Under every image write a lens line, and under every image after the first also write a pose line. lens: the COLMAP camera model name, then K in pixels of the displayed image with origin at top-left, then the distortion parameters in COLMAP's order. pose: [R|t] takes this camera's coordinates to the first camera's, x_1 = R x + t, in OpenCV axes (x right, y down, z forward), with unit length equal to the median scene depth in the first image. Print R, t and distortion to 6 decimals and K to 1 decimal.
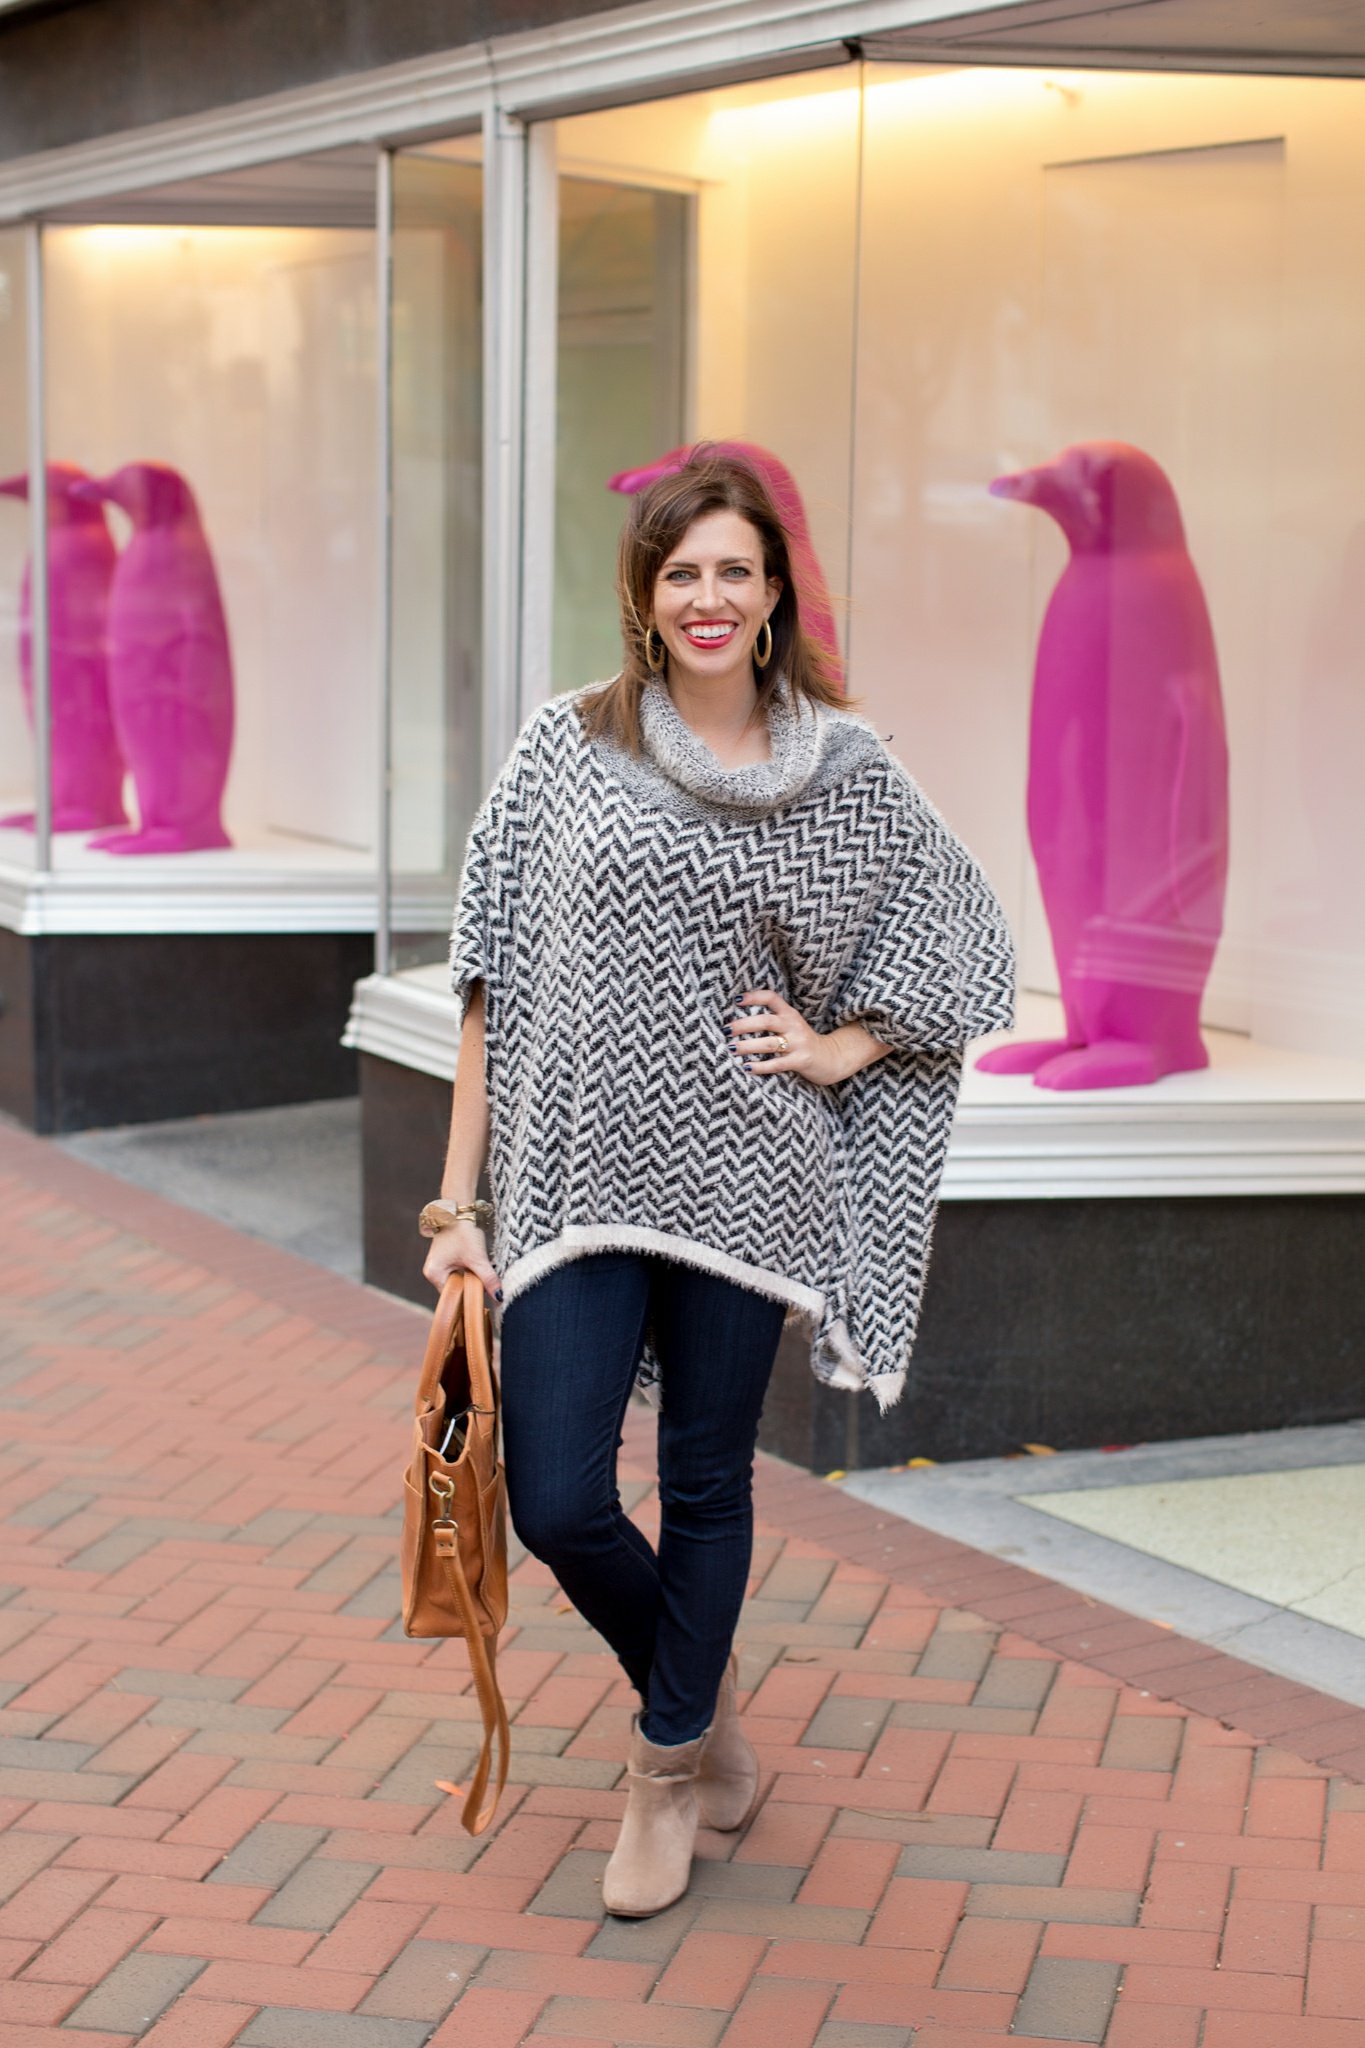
lens RADIAL K [[3004.7, 0, 747.1], [0, 3004.7, 1122.1], [0, 0, 1]] dist [-0.024018, -0.012282]
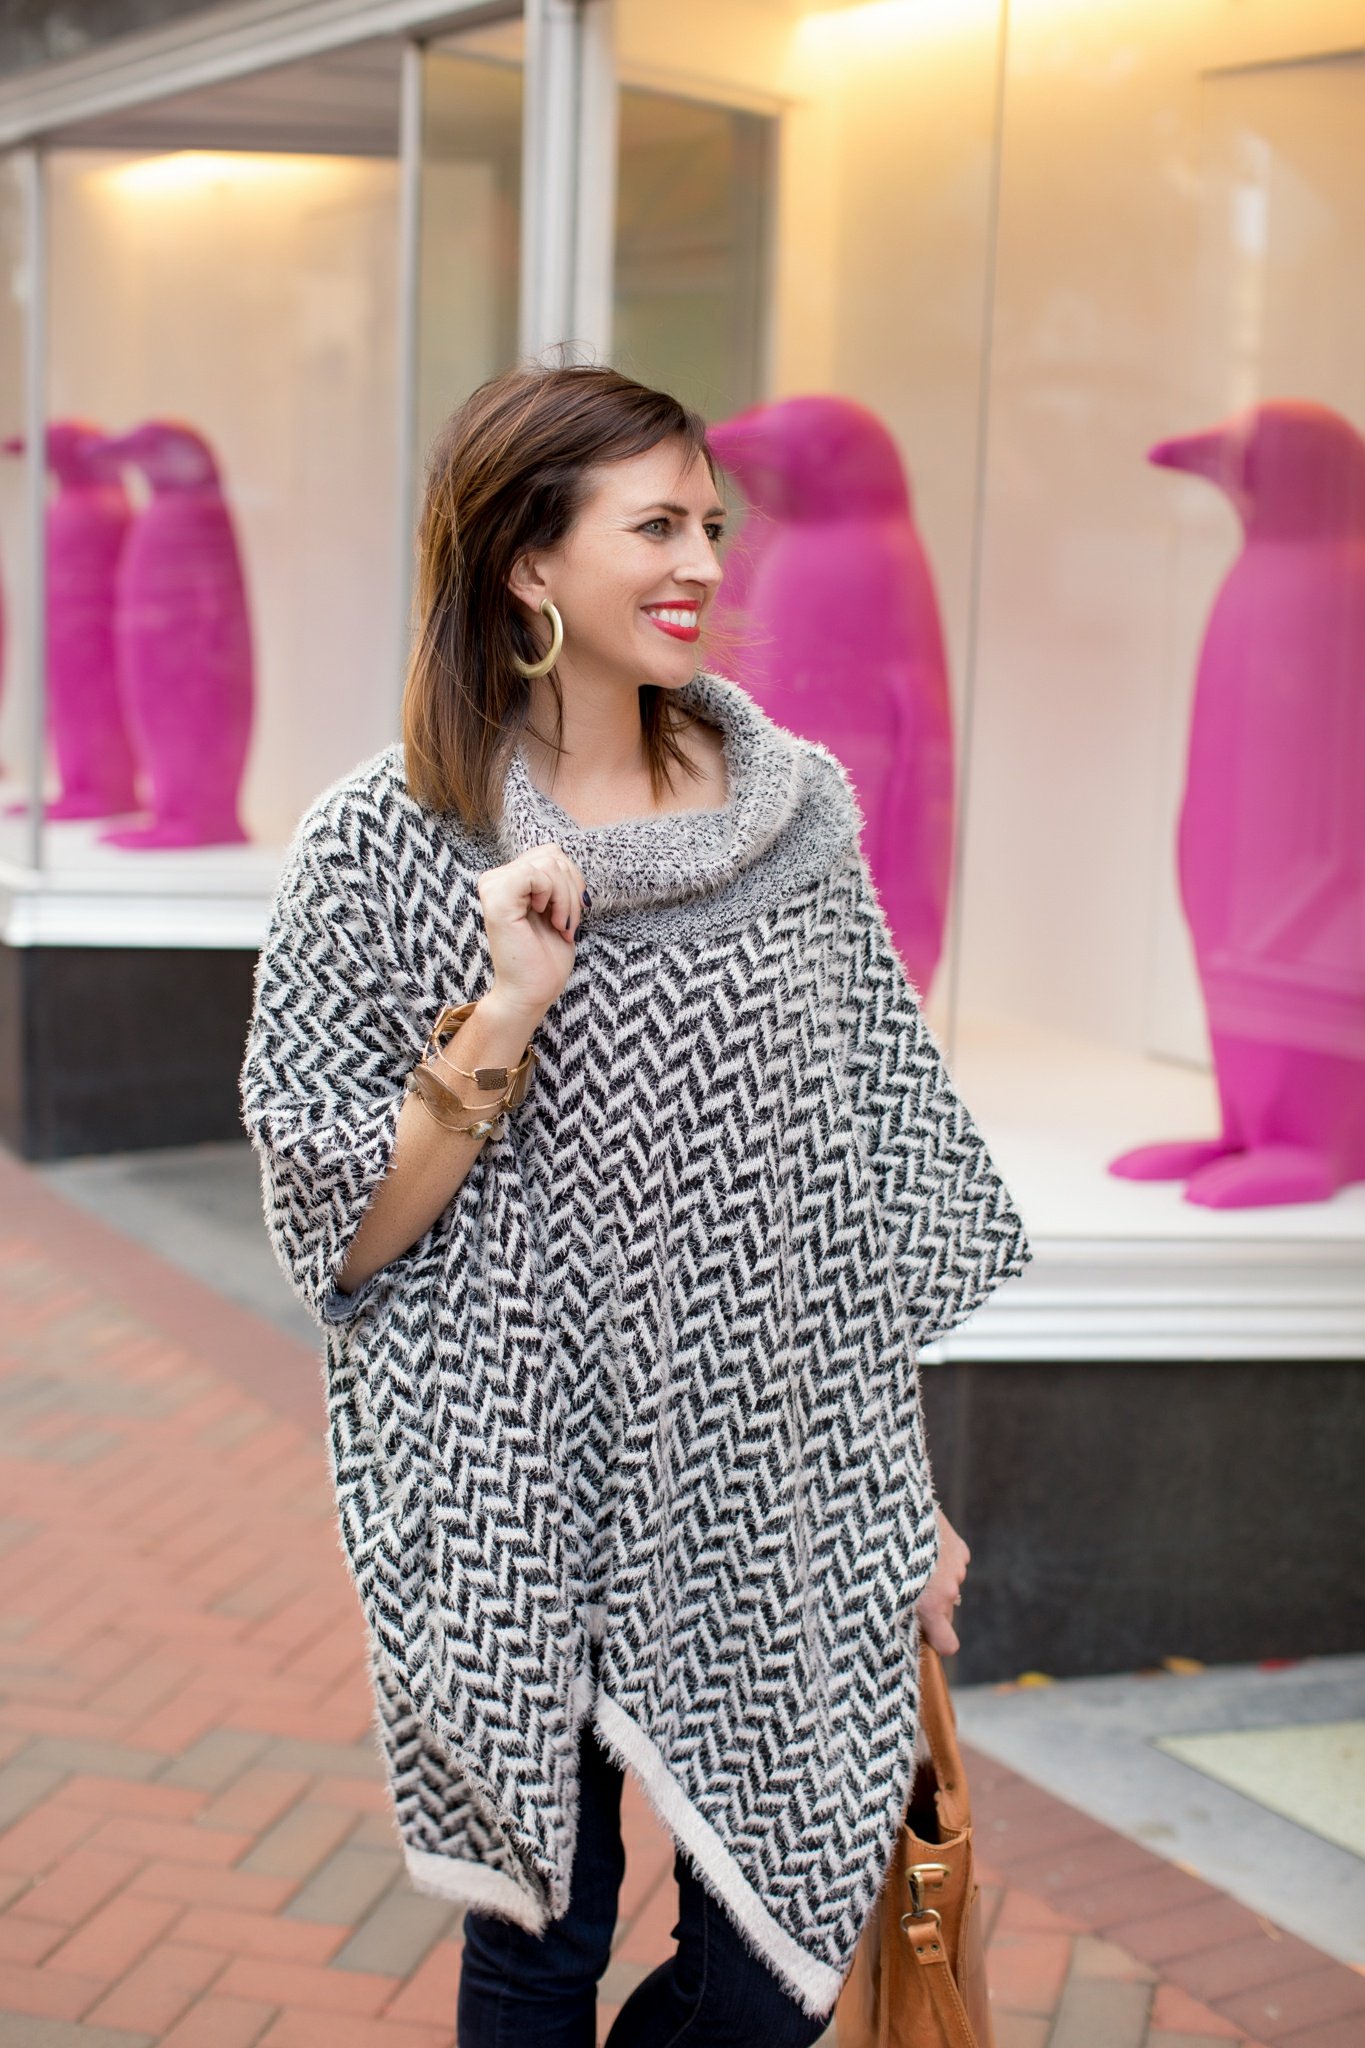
lens RADIAL K [[2756.7, 0, 682.5], [0, 2756.7, 1024.0], [0, 0, 1]] dist [-0.000206, 0.027308]
pose [[0.998954, 0.022045, -0.040067, -0.009782], [-0.022375, 0.999719, -0.007801, -0.053089], [0.039883, 0.008689, 0.999167, 0.266536]]
